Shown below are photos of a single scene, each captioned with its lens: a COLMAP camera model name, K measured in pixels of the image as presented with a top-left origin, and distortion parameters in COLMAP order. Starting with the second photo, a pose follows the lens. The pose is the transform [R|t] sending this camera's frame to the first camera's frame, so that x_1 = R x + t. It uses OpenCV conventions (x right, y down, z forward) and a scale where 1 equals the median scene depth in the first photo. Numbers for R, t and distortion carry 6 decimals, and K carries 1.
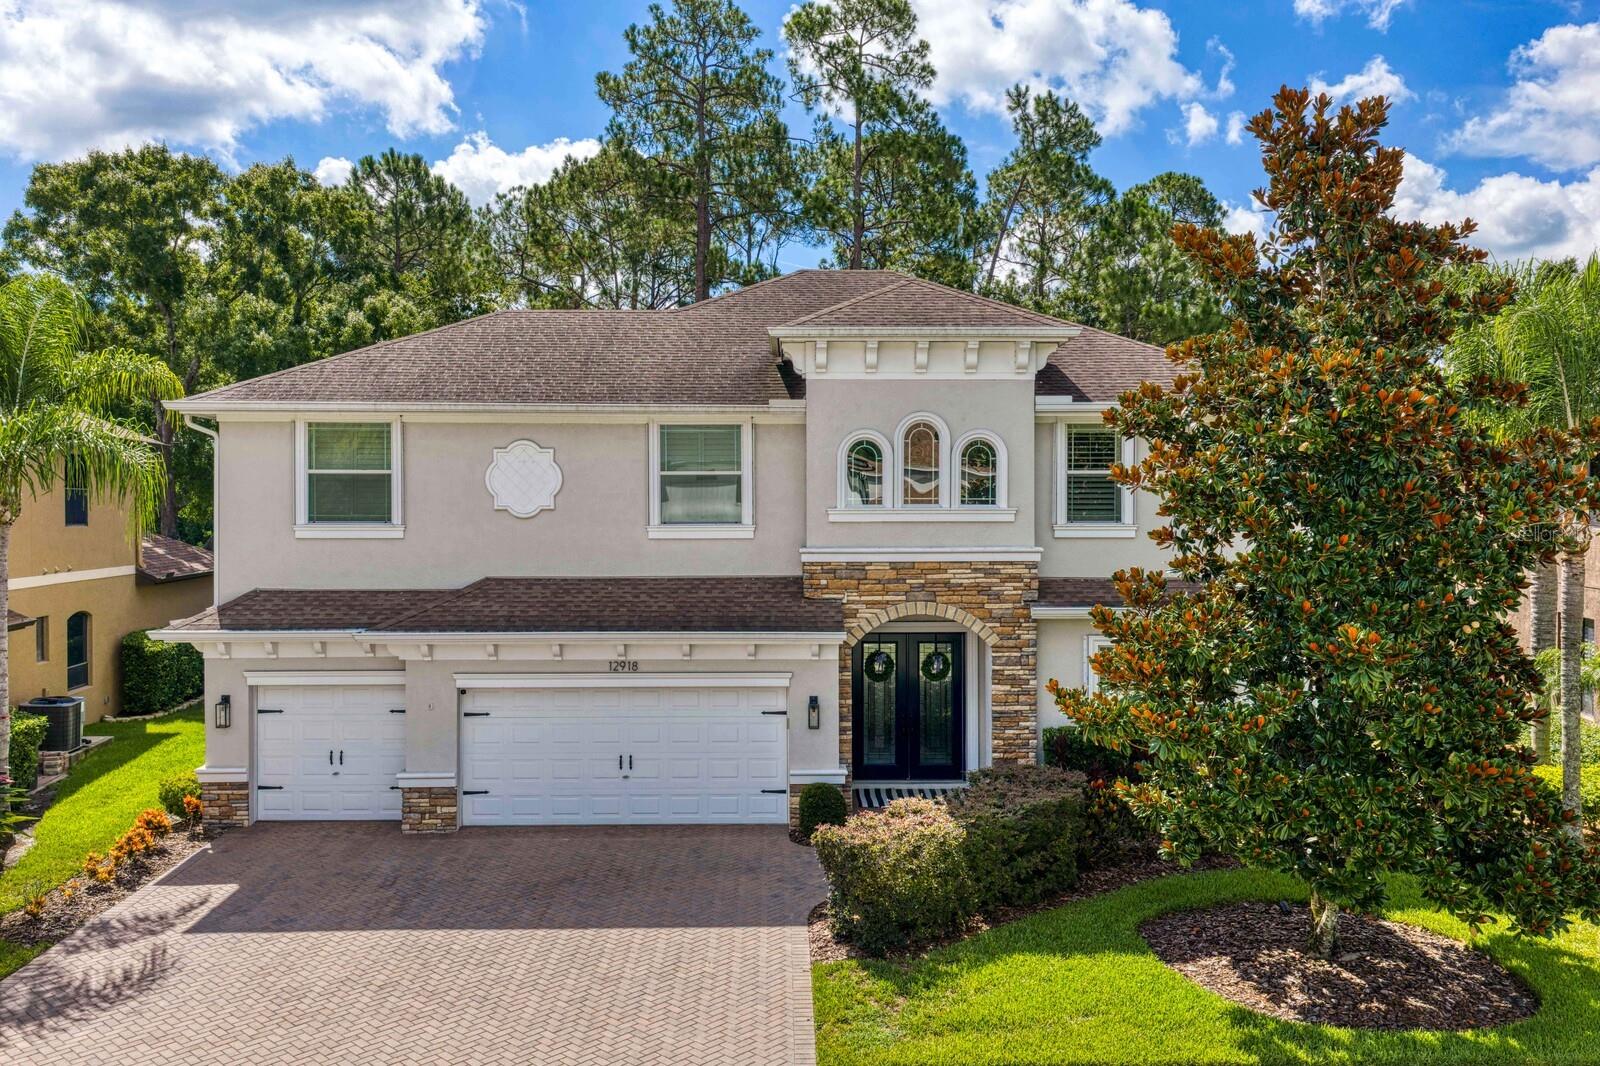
lens RADIAL K [[1307.0, 0, 810.5], [0, 1307.0, 527.6], [0, 0, 1]] dist [0.004574, -0.000985]
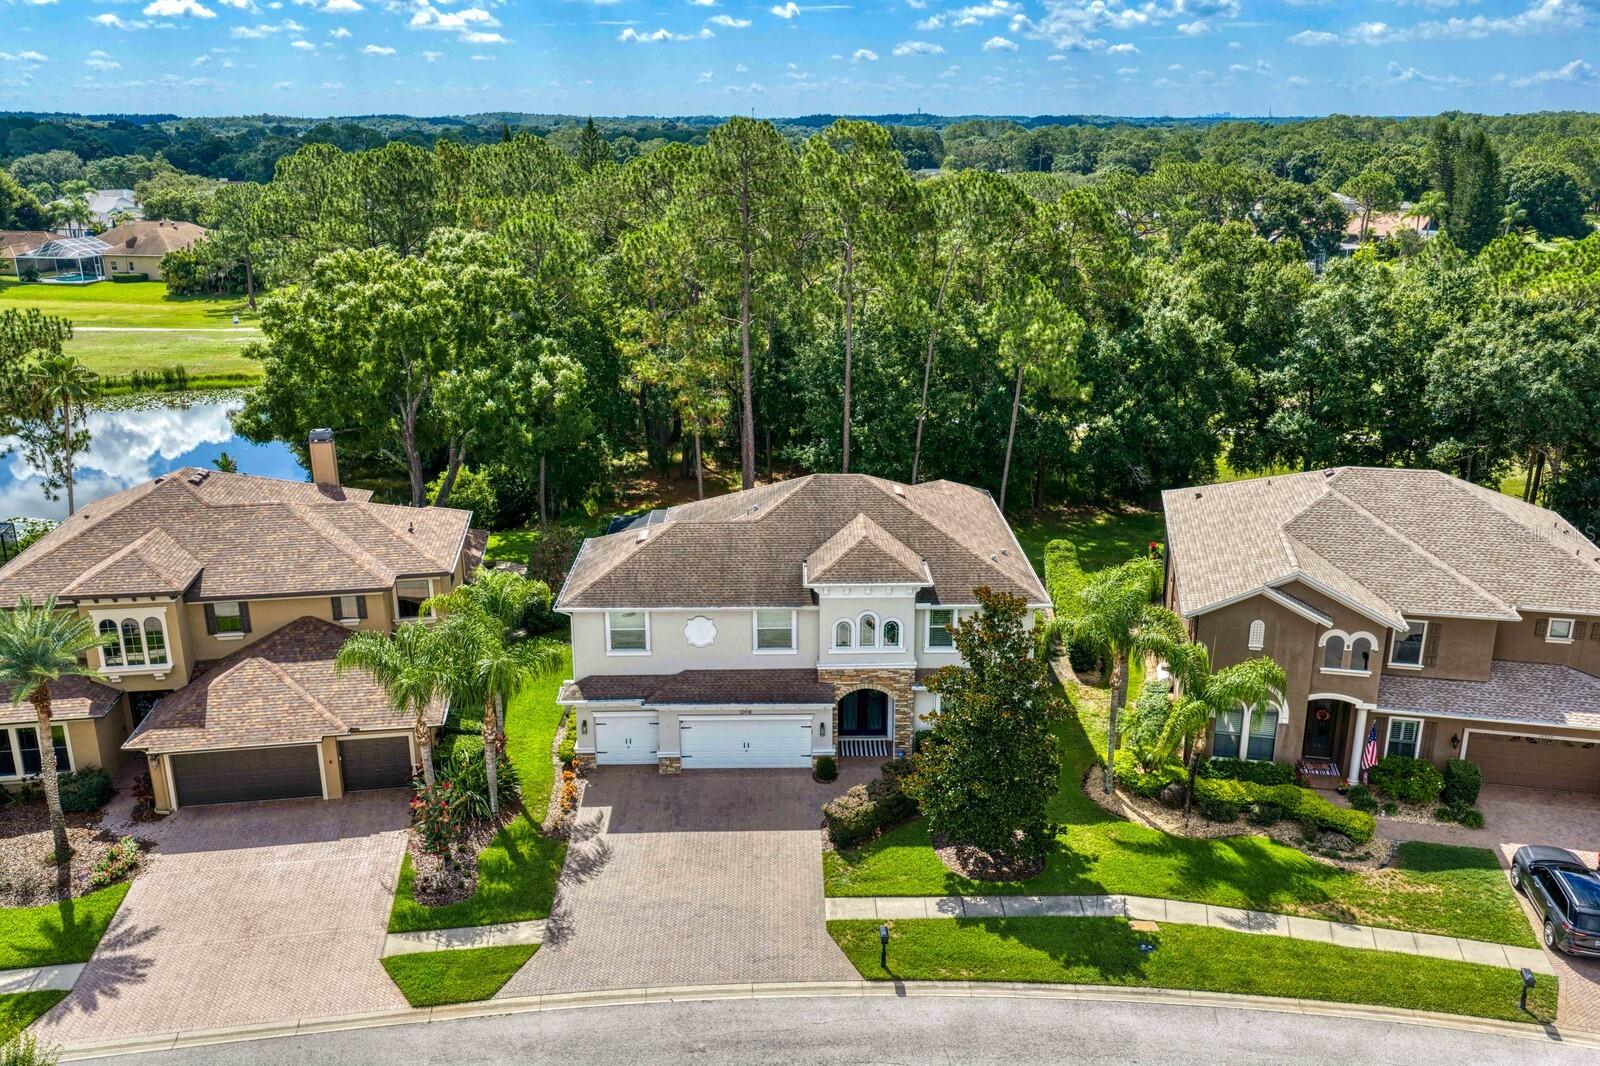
lens RADIAL K [[1307.0, 0, 810.5], [0, 1307.0, 527.6], [0, 0, 1]] dist [0.004574, -0.000985]
pose [[0.999997, 0.000664, -0.002527, -0.013851], [0.000083, 0.958659, 0.284557, -0.915736], [0.002612, -0.284556, 0.958656, -1.251095]]
